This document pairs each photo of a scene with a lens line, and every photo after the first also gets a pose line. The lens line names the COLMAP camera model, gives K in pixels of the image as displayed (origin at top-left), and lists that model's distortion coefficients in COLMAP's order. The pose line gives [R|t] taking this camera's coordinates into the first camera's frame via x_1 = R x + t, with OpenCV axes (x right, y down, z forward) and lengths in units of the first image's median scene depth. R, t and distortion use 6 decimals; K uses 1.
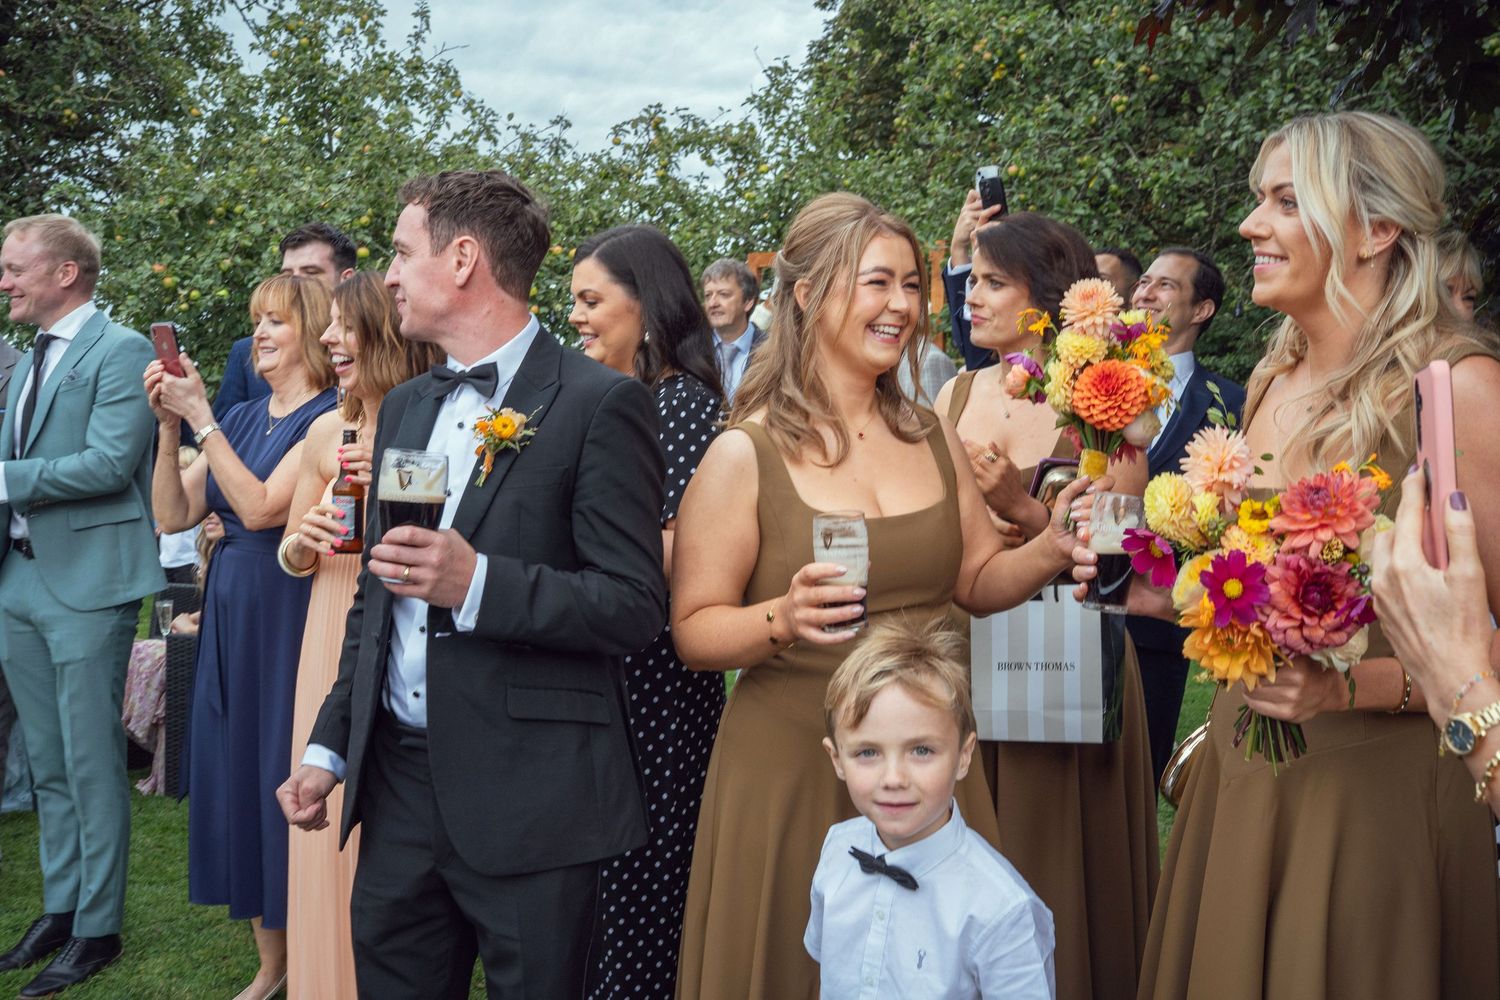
lens RADIAL K [[1463.9, 0, 756.7], [0, 1463.9, 499.9], [0, 0, 1]] dist [-0.055032, 0.000000]
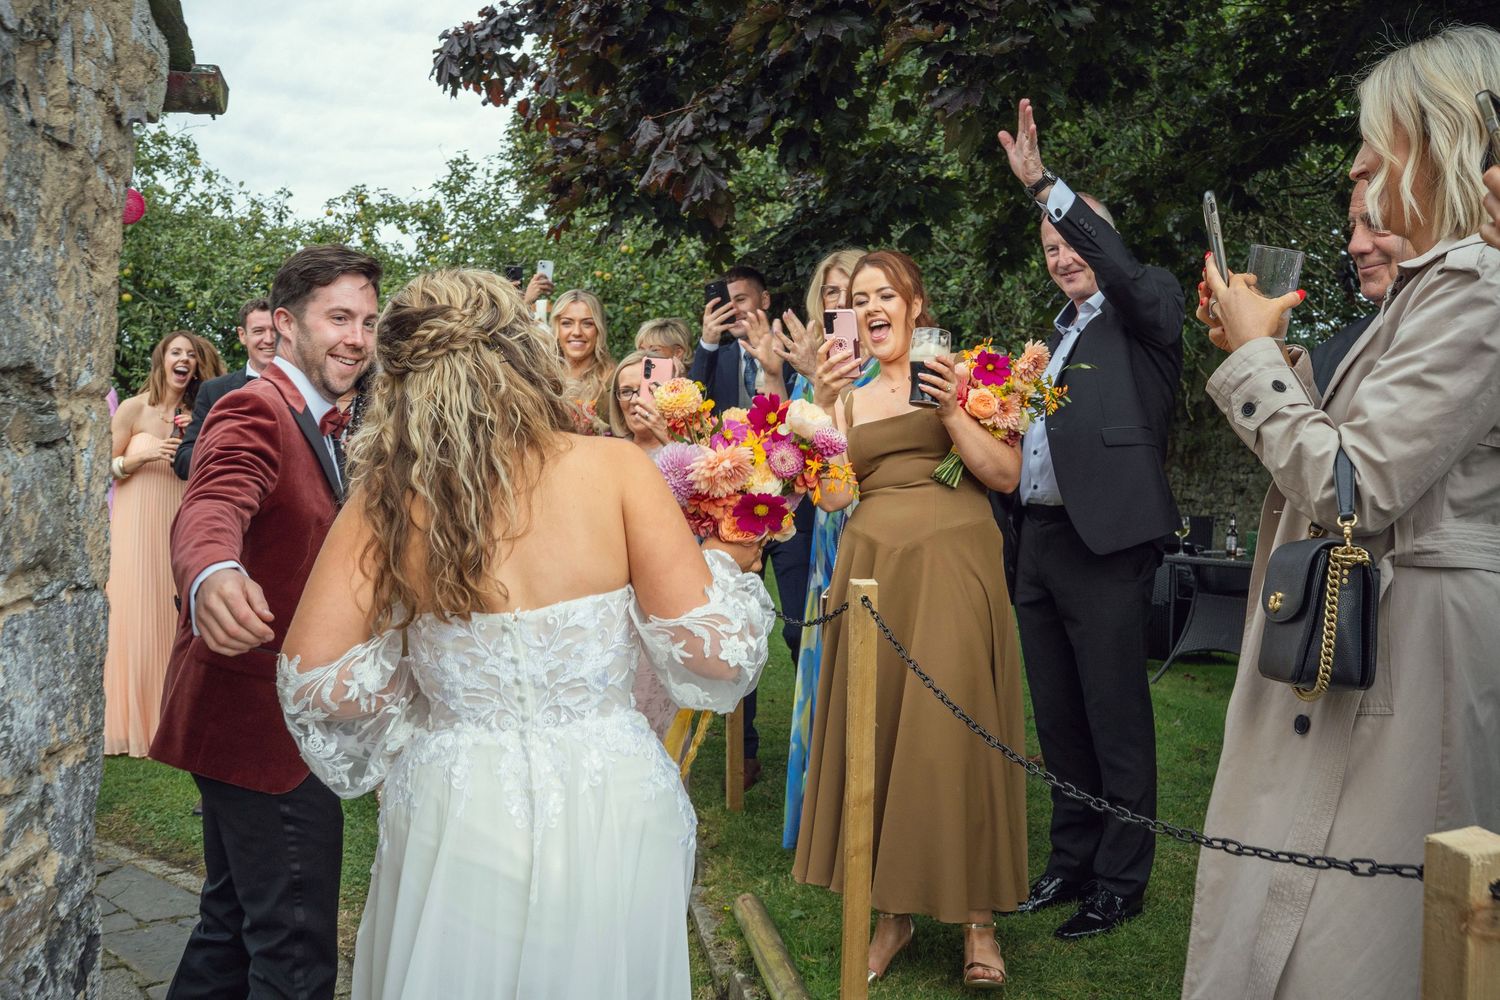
lens RADIAL K [[1463.9, 0, 738.6], [0, 1463.9, 496.2], [0, 0, 1]] dist [-0.055032, 0.000000]
pose [[0.985148, 0.003216, 0.171677, 0.032689], [0.001170, 0.999676, -0.025444, 0.028965], [-0.171704, 0.025267, 0.984825, -0.258123]]
